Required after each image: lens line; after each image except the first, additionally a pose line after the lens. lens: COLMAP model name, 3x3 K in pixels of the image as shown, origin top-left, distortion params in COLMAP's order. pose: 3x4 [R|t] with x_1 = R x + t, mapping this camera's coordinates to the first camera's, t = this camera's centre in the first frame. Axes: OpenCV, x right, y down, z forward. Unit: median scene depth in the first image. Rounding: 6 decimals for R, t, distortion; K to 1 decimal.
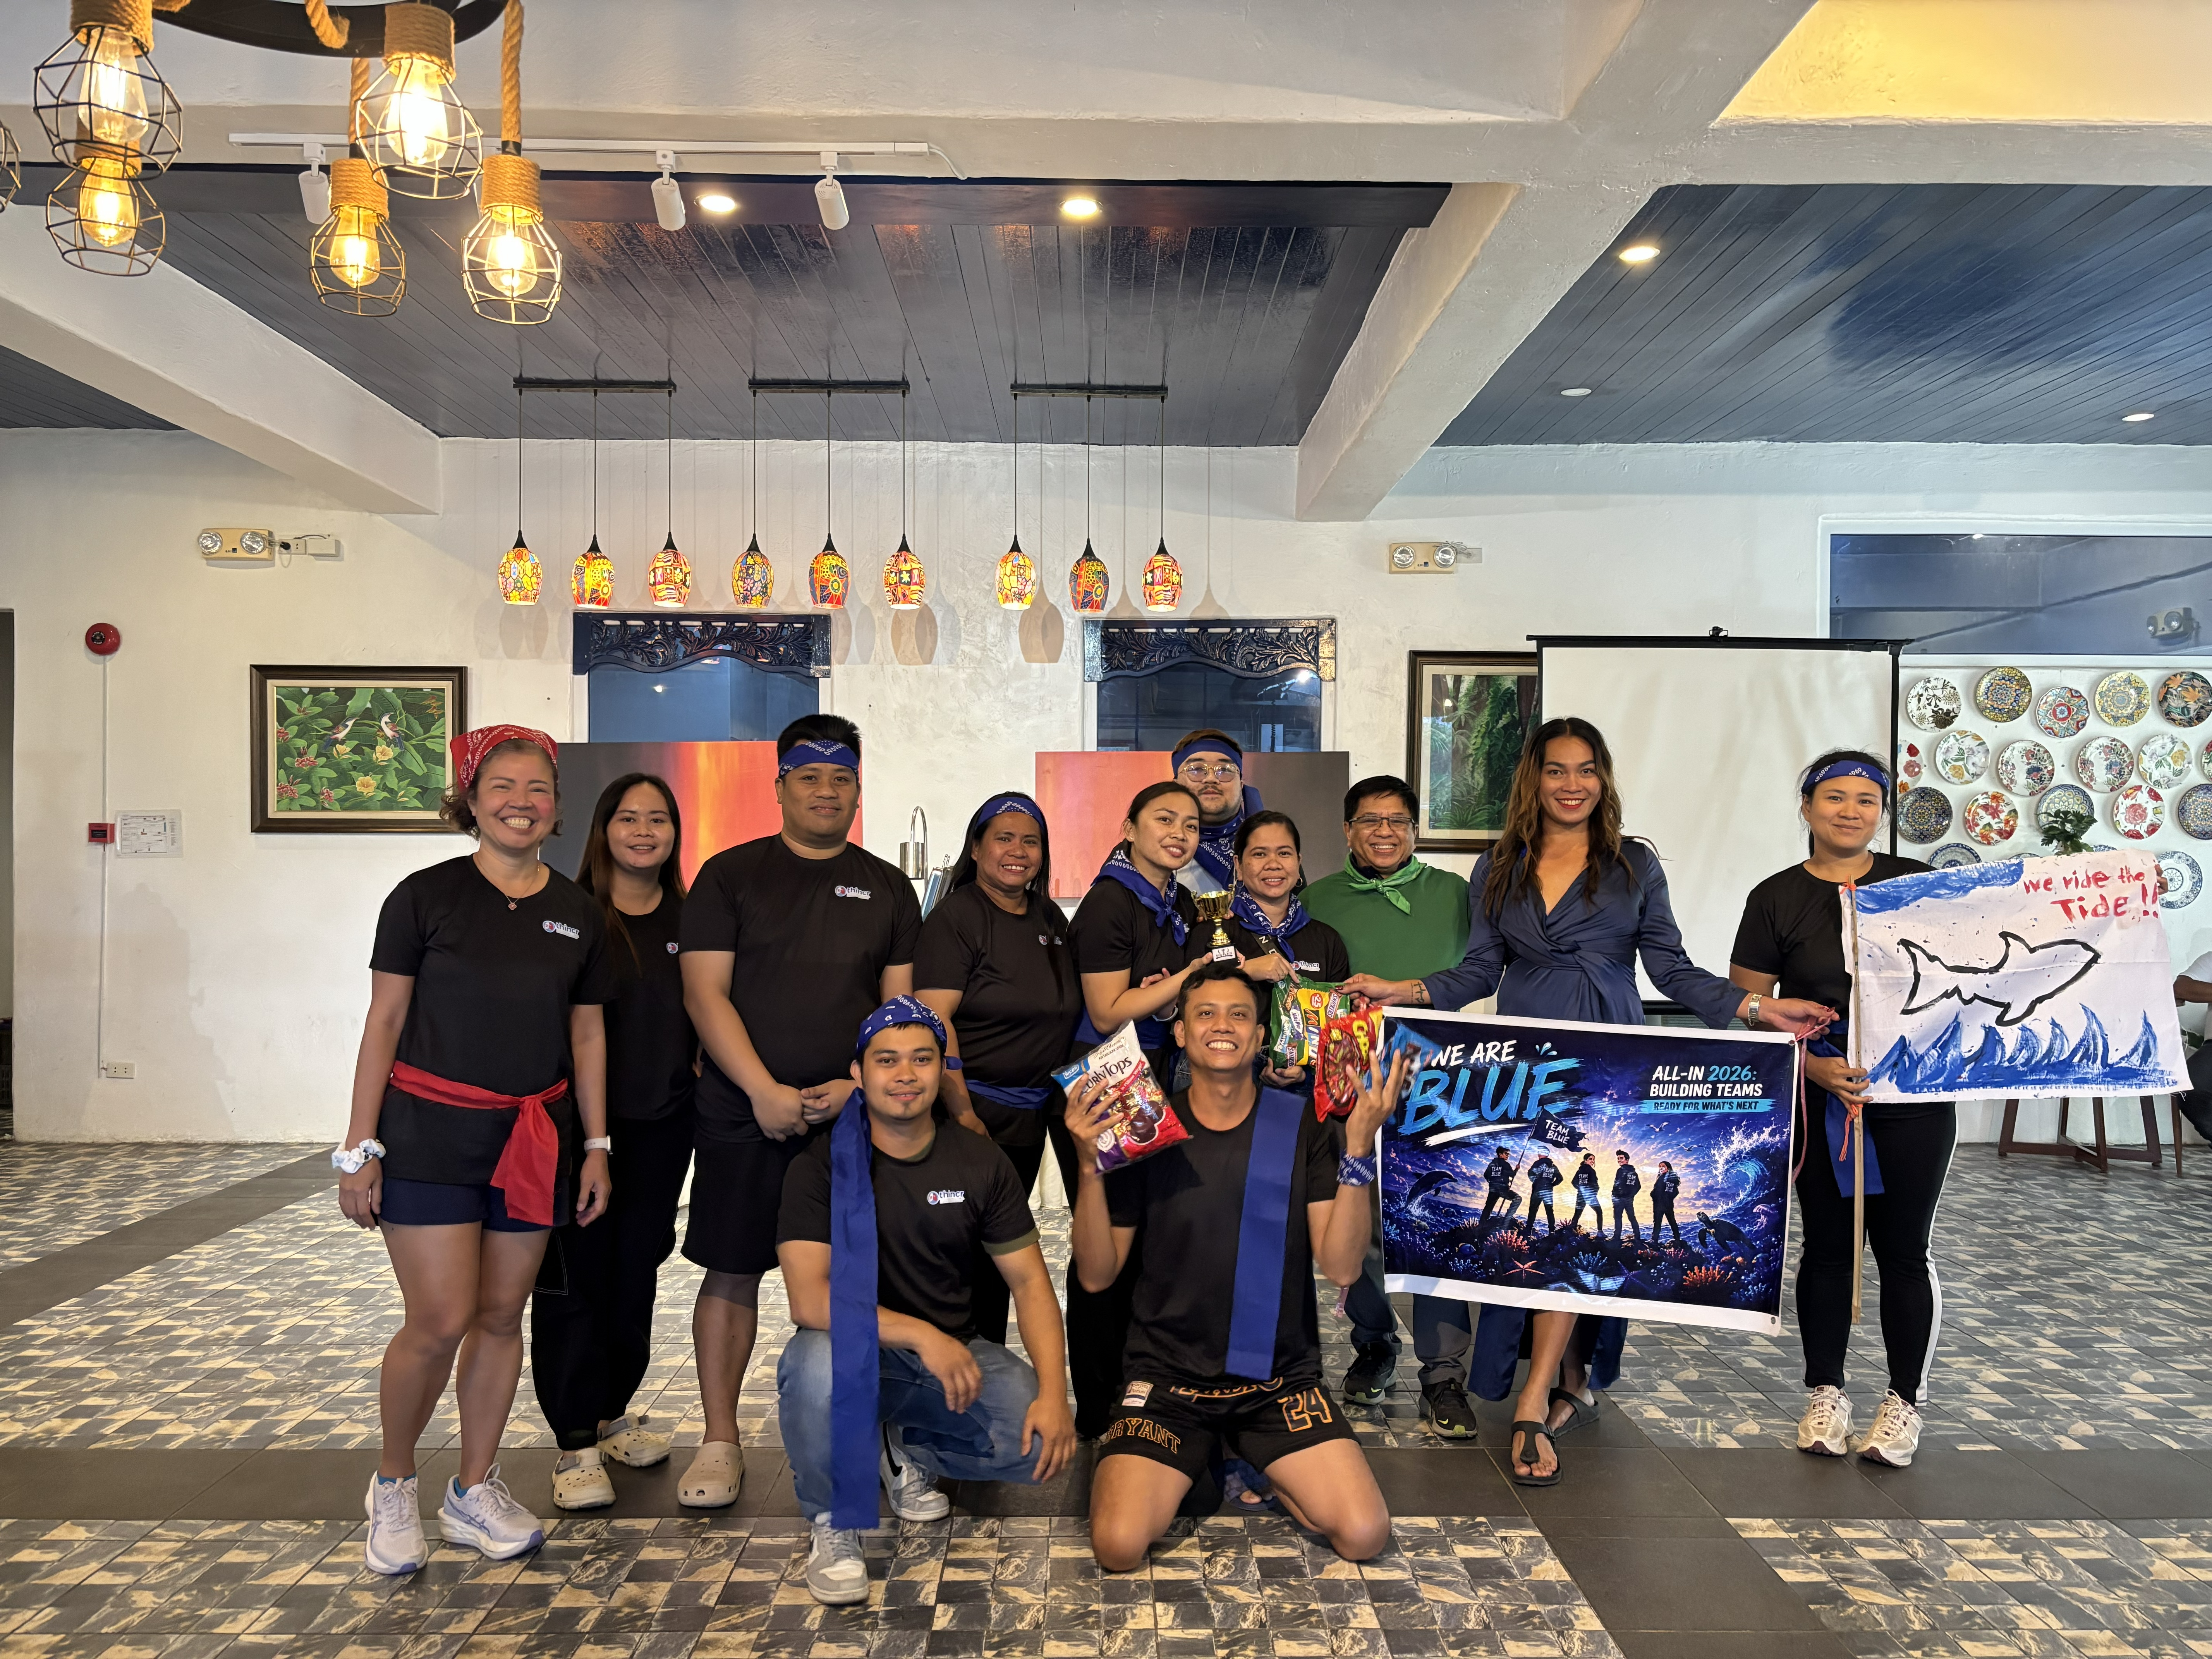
lens RADIAL K [[1651.5, 0, 1117.4], [0, 1651.5, 843.3], [0, 0, 1]] dist [0.060471, -0.055358]
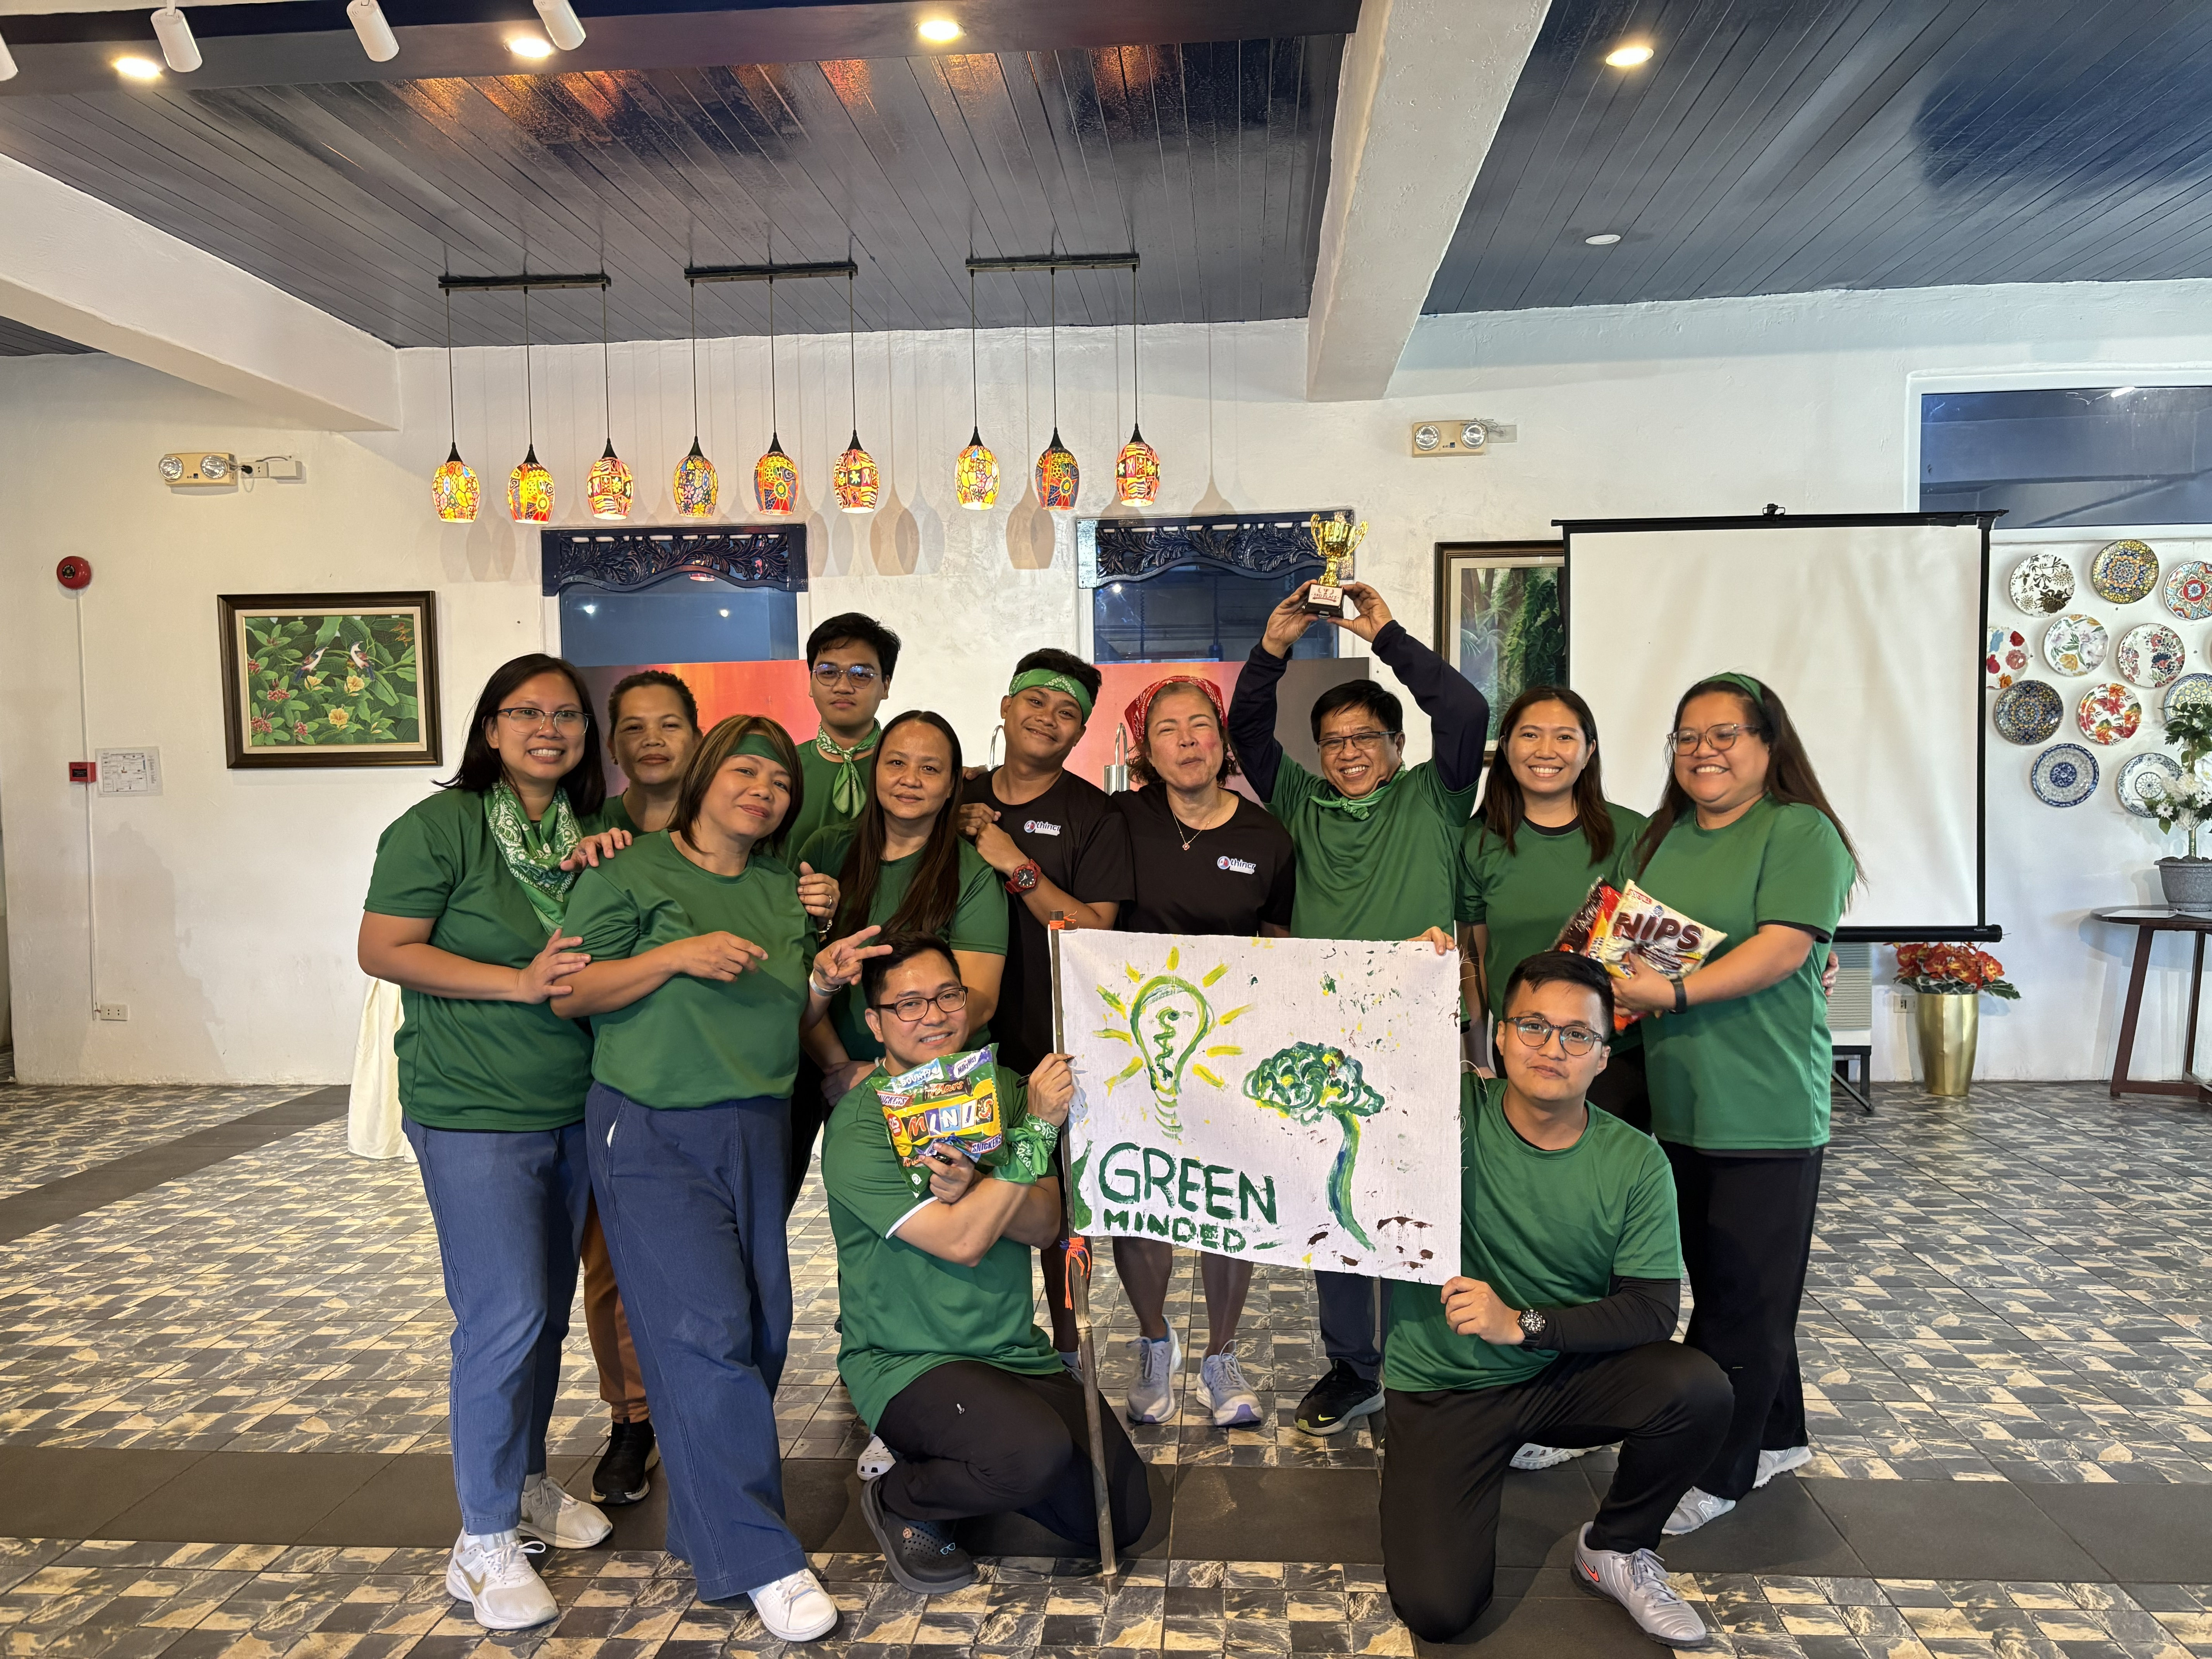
lens RADIAL K [[1656.5, 0, 1118.2], [0, 1656.5, 842.7], [0, 0, 1]] dist [0.050016, -0.044190]
pose [[0.995792, -0.015241, -0.090369, 0.084681], [0.019824, 0.998551, 0.050032, -0.002005], [0.089476, -0.051613, 0.994651, 0.075816]]
